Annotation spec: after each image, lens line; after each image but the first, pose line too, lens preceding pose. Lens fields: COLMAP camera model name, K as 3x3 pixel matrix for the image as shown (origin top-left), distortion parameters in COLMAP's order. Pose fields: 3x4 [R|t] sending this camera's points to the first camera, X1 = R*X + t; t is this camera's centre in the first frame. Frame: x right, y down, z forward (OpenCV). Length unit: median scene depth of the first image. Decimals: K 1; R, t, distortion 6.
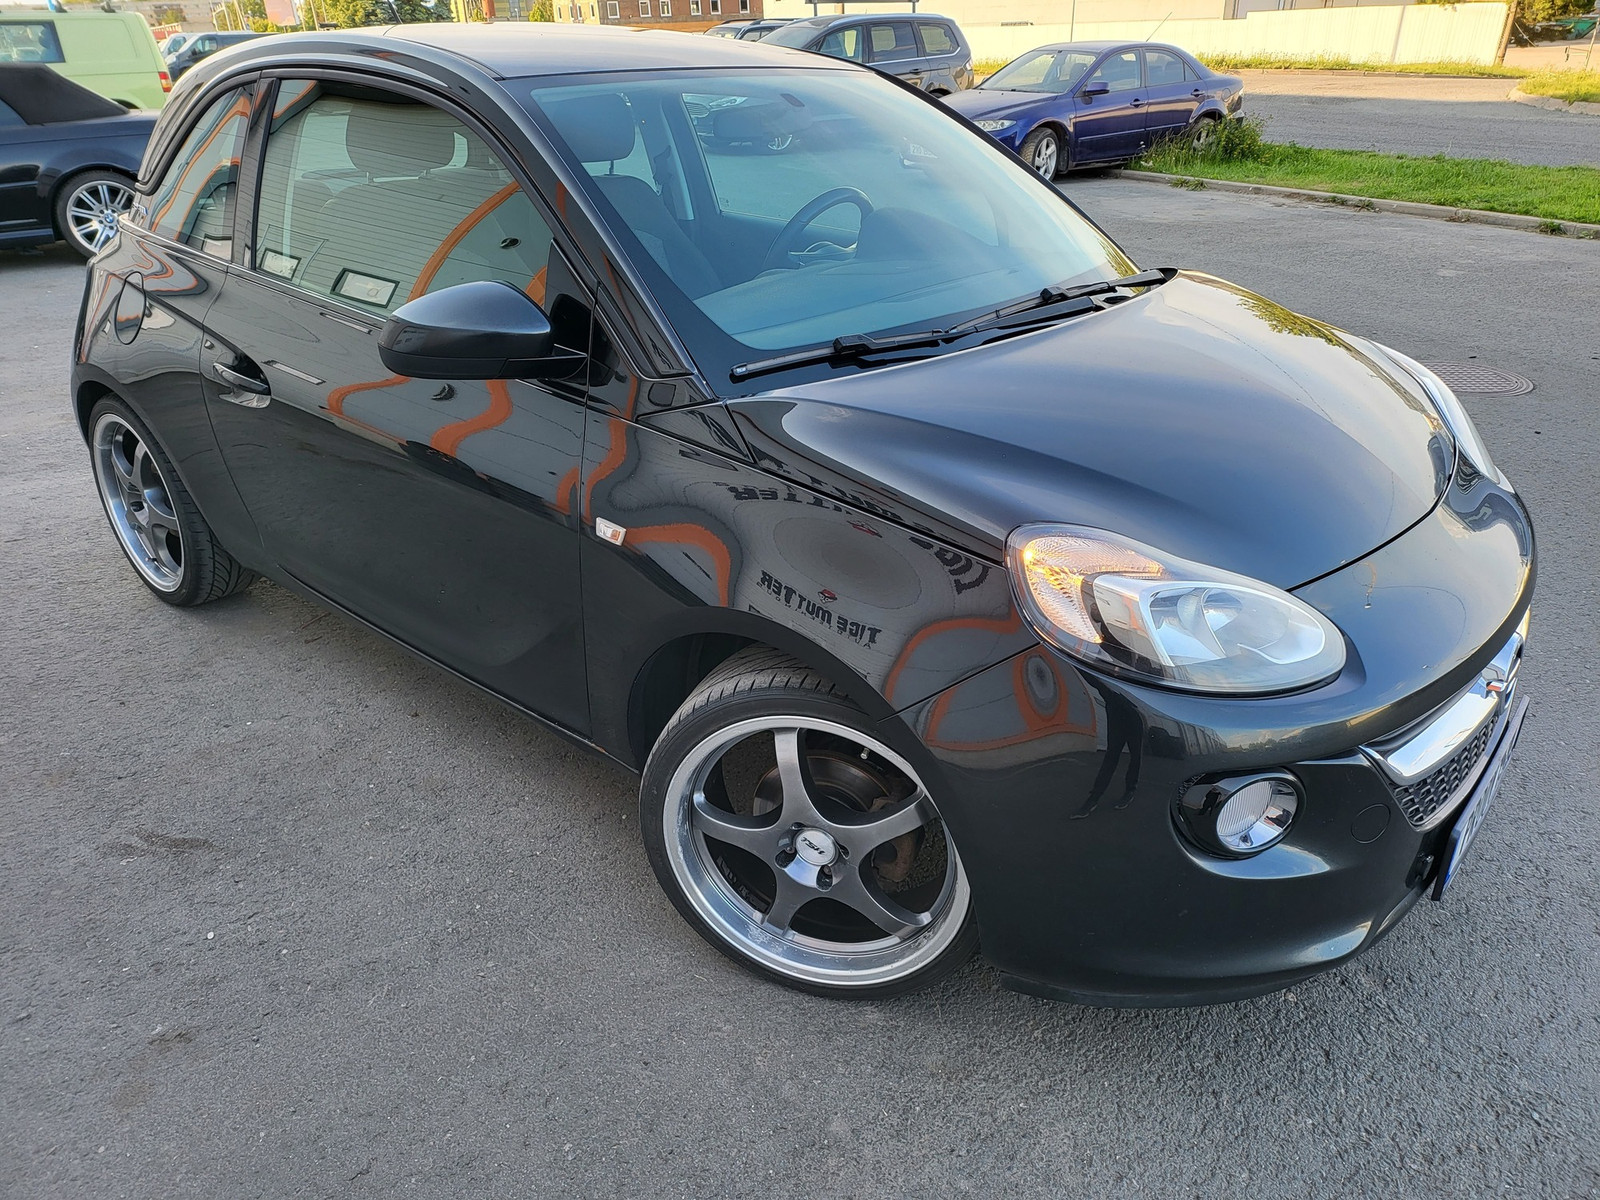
lens RADIAL K [[1096.3, 0, 802.8], [0, 1096.3, 636.4], [0, 0, 1]] dist [0.063431, -0.060882]
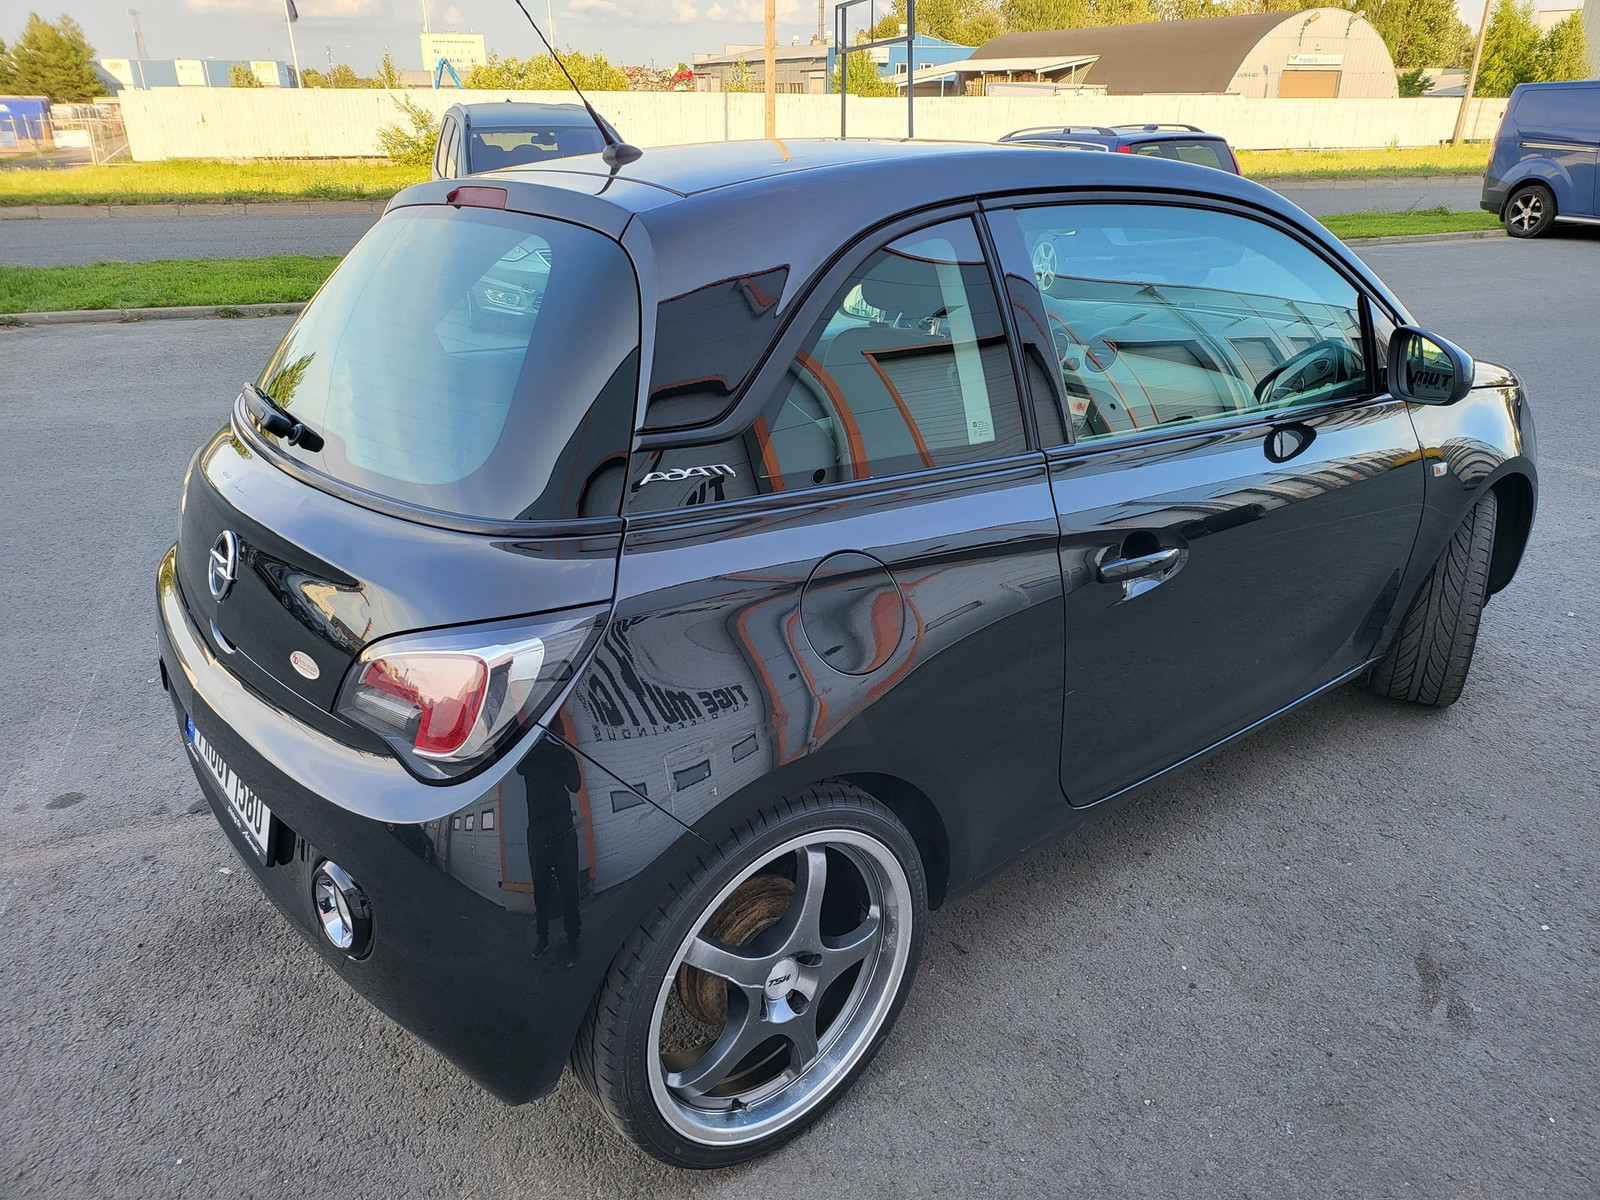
lens RADIAL K [[1096.3, 0, 802.8], [0, 1096.3, 636.4], [0, 0, 1]] dist [0.063431, -0.060882]
pose [[0.191237, -0.396567, 0.897866, -1.141124], [0.462637, 0.843183, 0.273878, -0.462009], [-0.865676, 0.363010, 0.344714, 0.837706]]
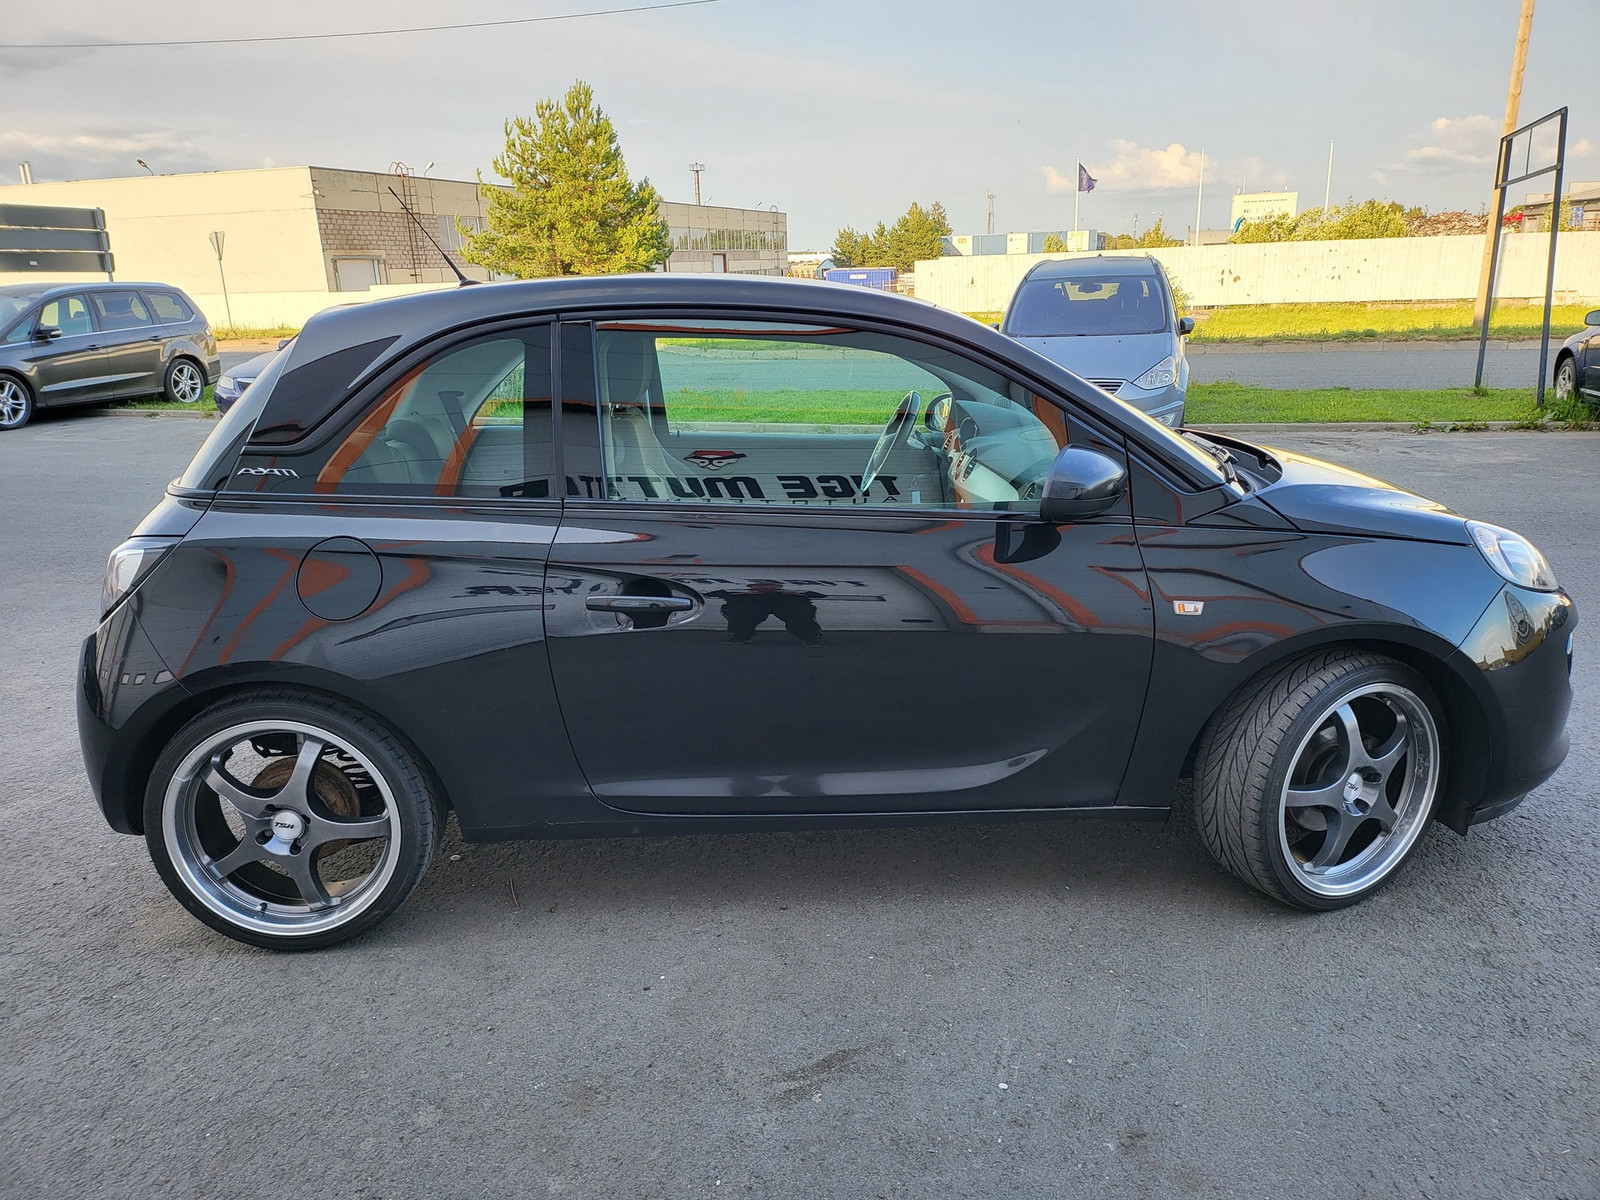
lens RADIAL K [[1096.3, 0, 802.8], [0, 1096.3, 636.4], [0, 0, 1]] dist [0.063431, -0.060882]
pose [[0.744638, -0.200957, 0.636499, -0.895737], [0.326757, 0.941270, -0.085092, -0.067921], [-0.582017, 0.271344, 0.766569, 0.155751]]
